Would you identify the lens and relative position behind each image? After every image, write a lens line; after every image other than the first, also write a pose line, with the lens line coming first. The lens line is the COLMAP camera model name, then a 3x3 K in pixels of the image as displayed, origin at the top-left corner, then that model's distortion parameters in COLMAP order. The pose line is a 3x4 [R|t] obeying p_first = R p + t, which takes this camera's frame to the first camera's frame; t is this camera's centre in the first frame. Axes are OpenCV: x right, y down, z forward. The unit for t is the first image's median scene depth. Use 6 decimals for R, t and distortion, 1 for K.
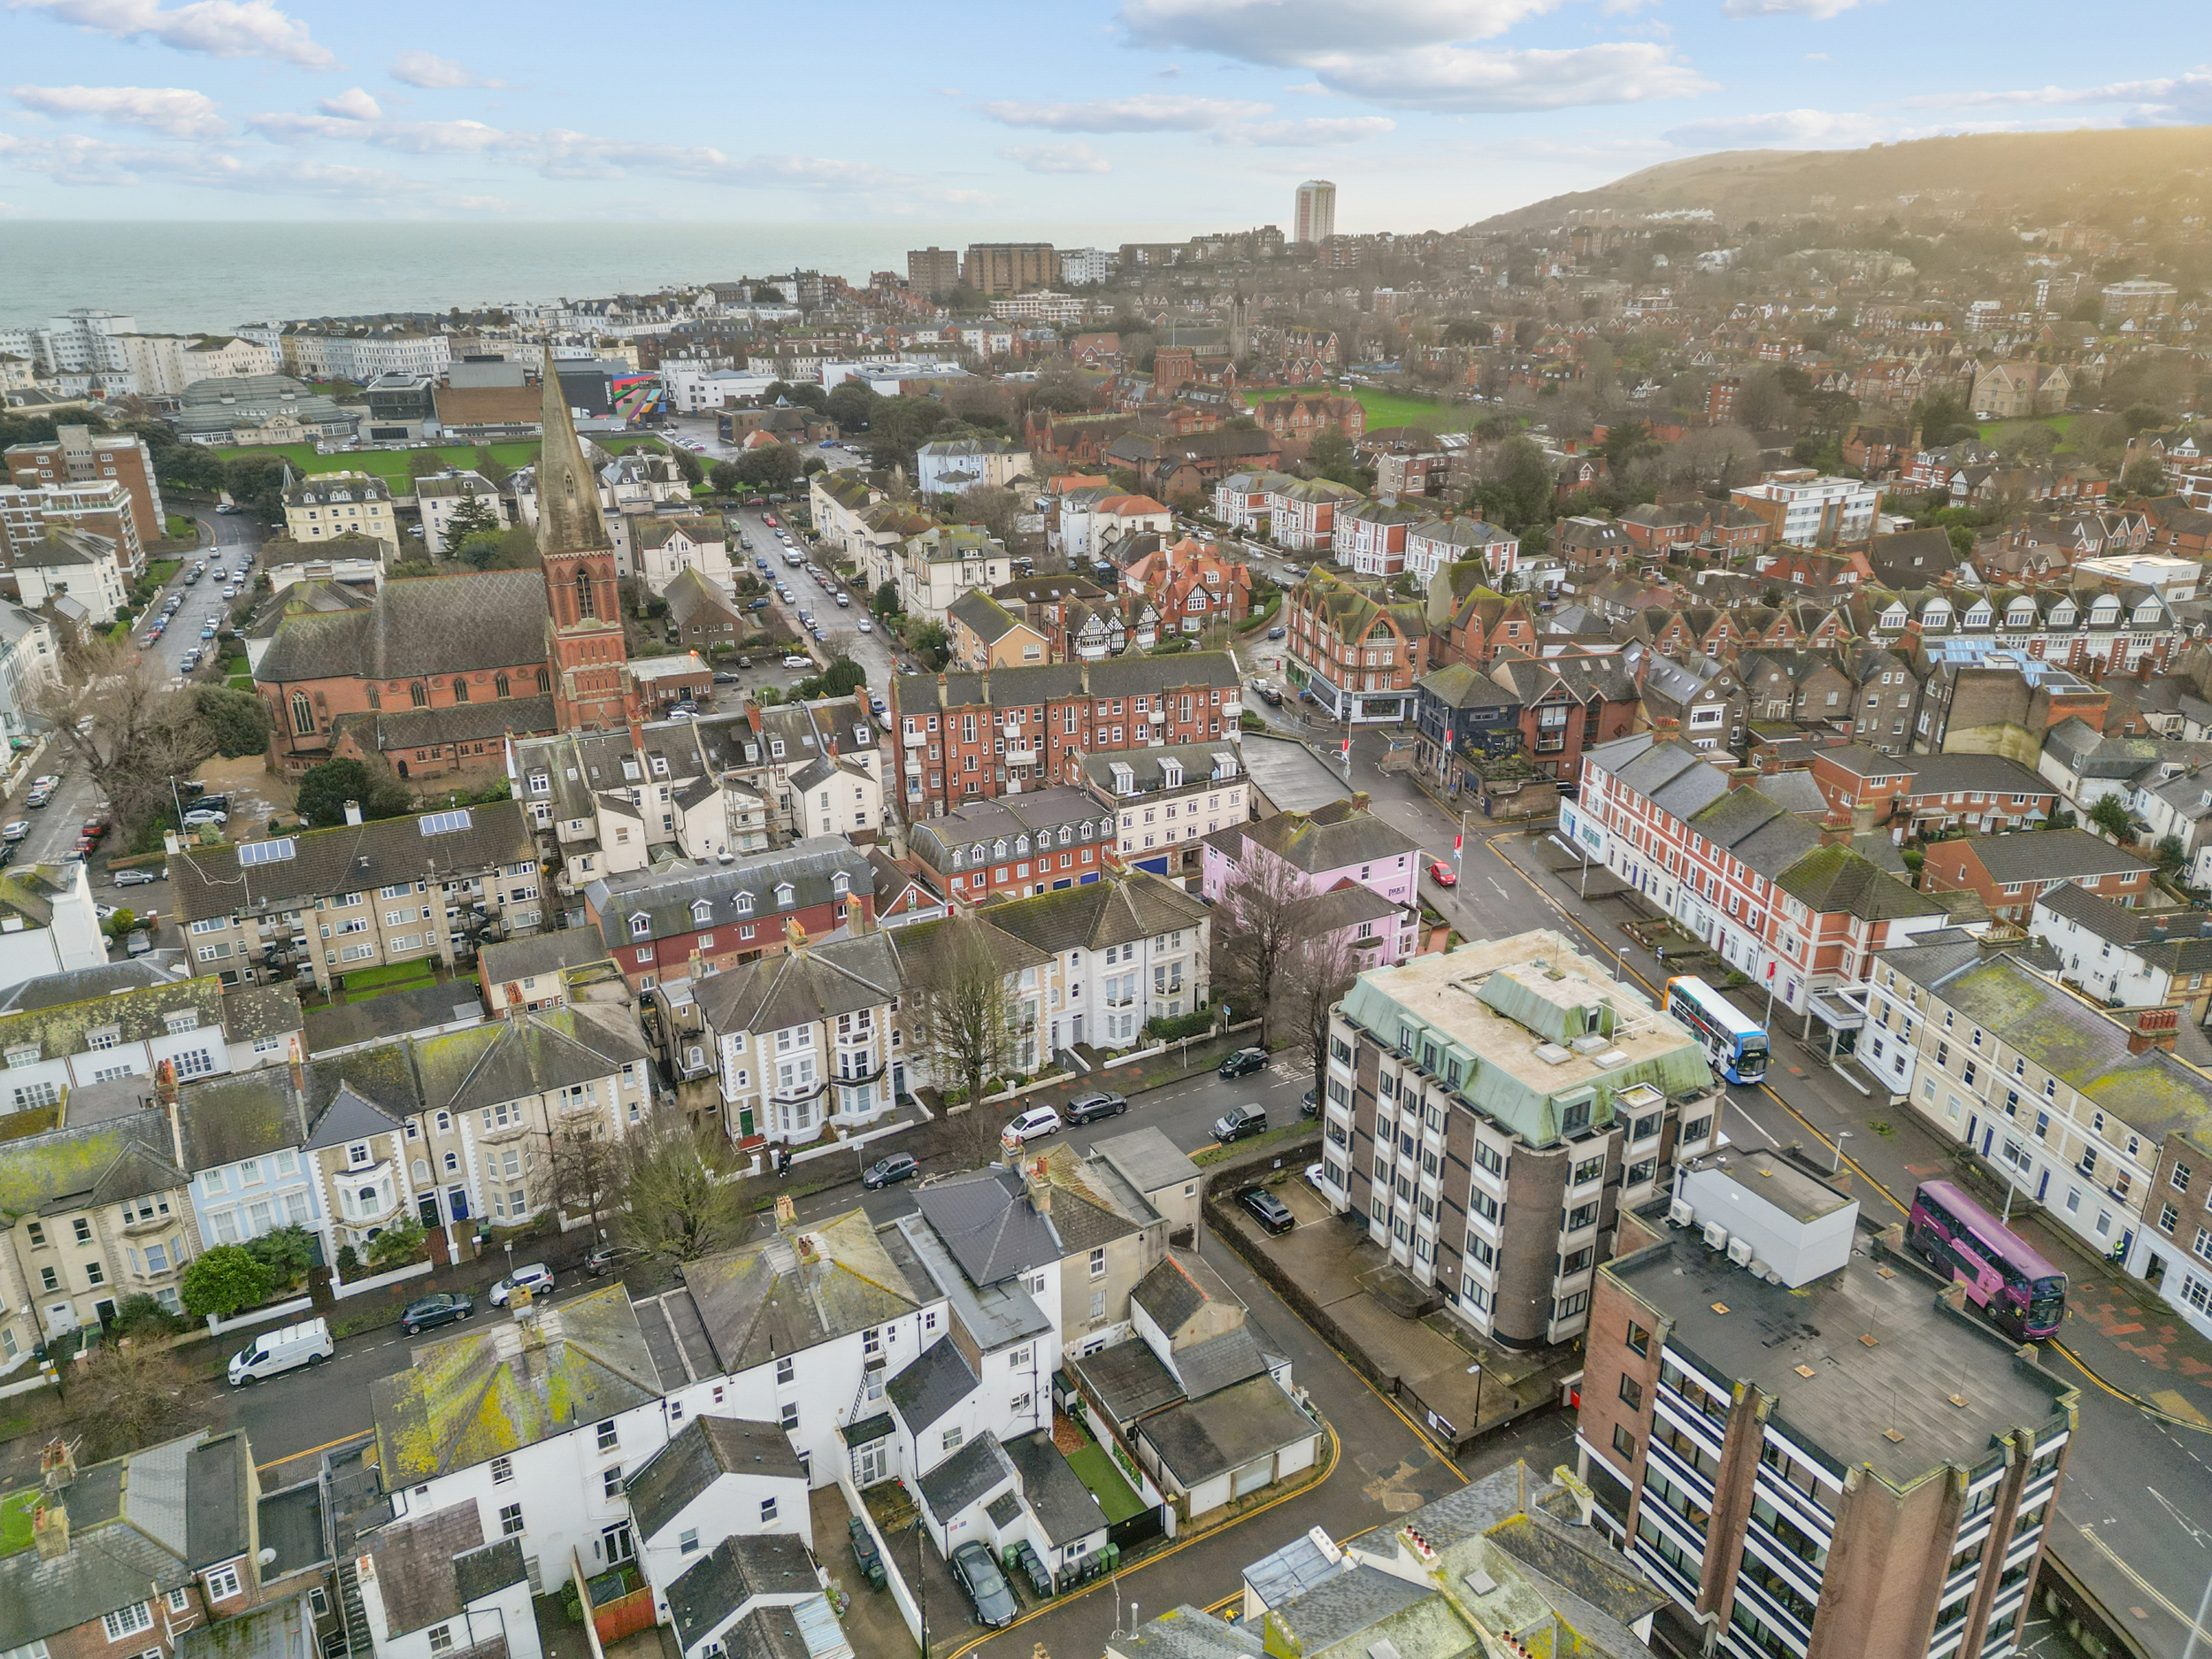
lens RADIAL K [[1517.4, 0, 1102.8], [0, 1517.4, 870.0], [0, 0, 1]] dist [0.097702, -0.104055]
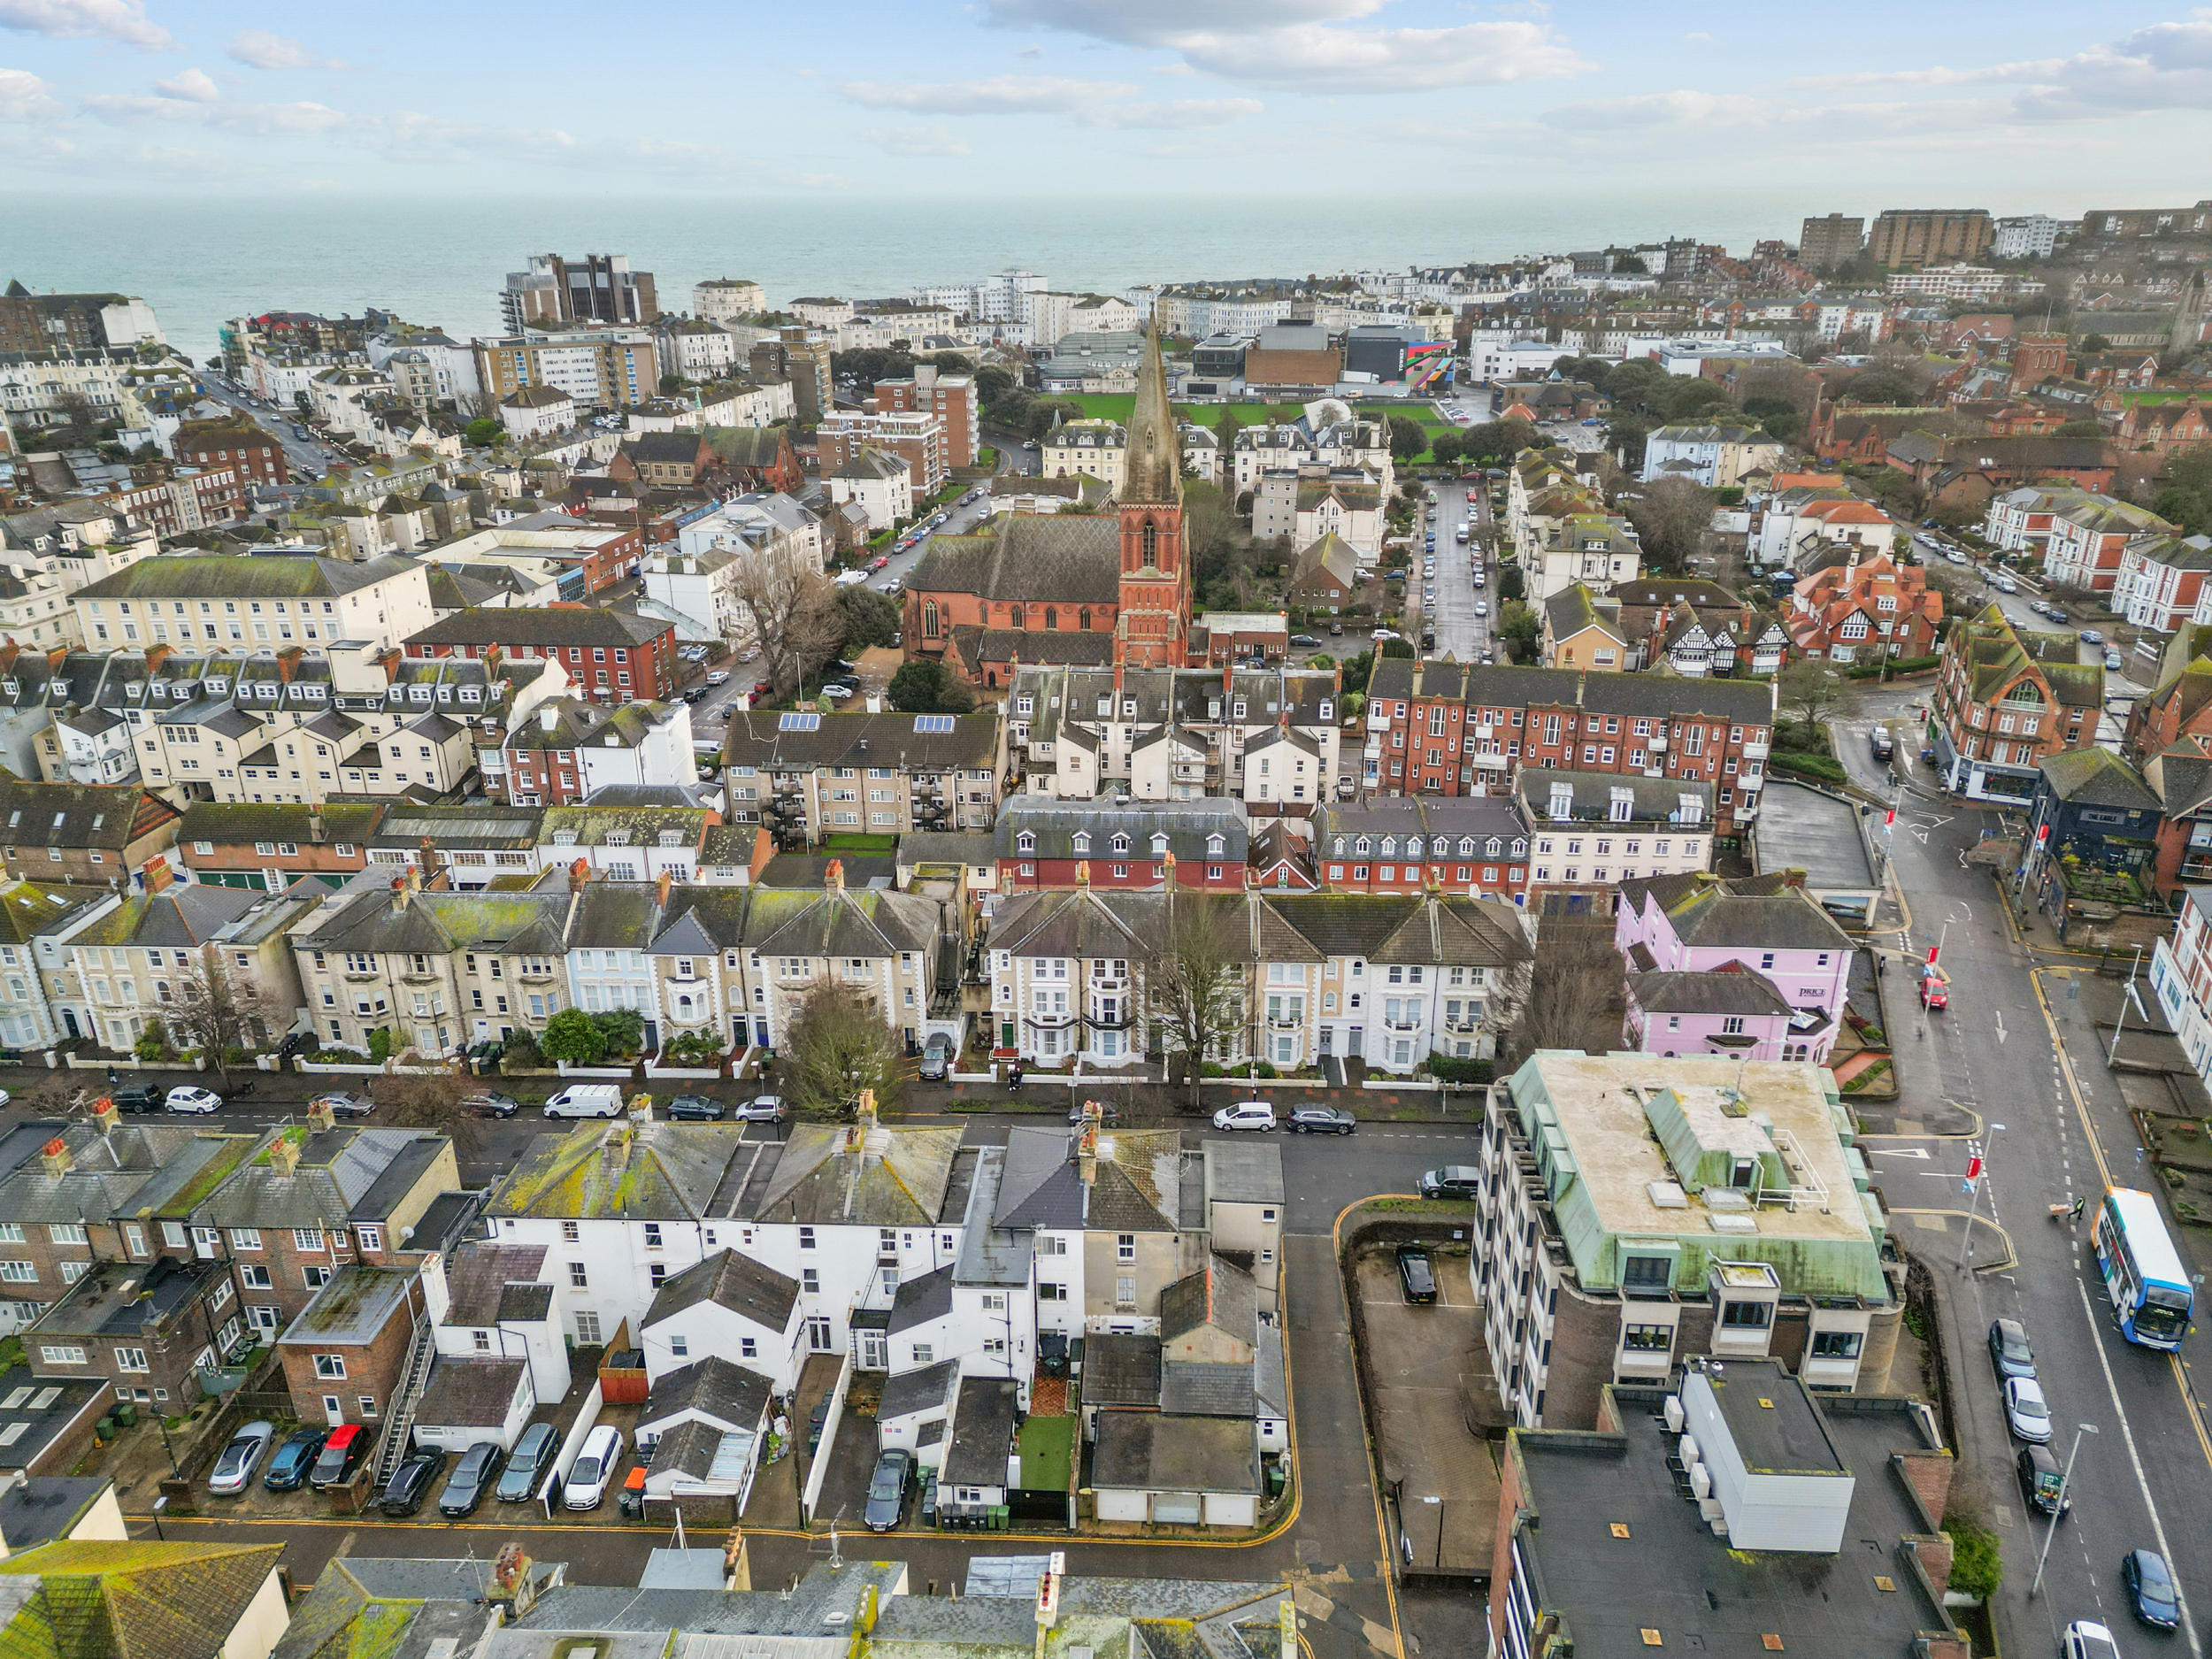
lens RADIAL K [[1527.3, 0, 1100.4], [0, 1527.3, 840.5], [0, 0, 1]] dist [0.099915, -0.106873]
pose [[0.851927, 0.205362, -0.481712, 0.232700], [-0.205657, 0.977194, 0.052882, -0.029648], [0.481586, 0.054016, 0.874732, 0.056162]]
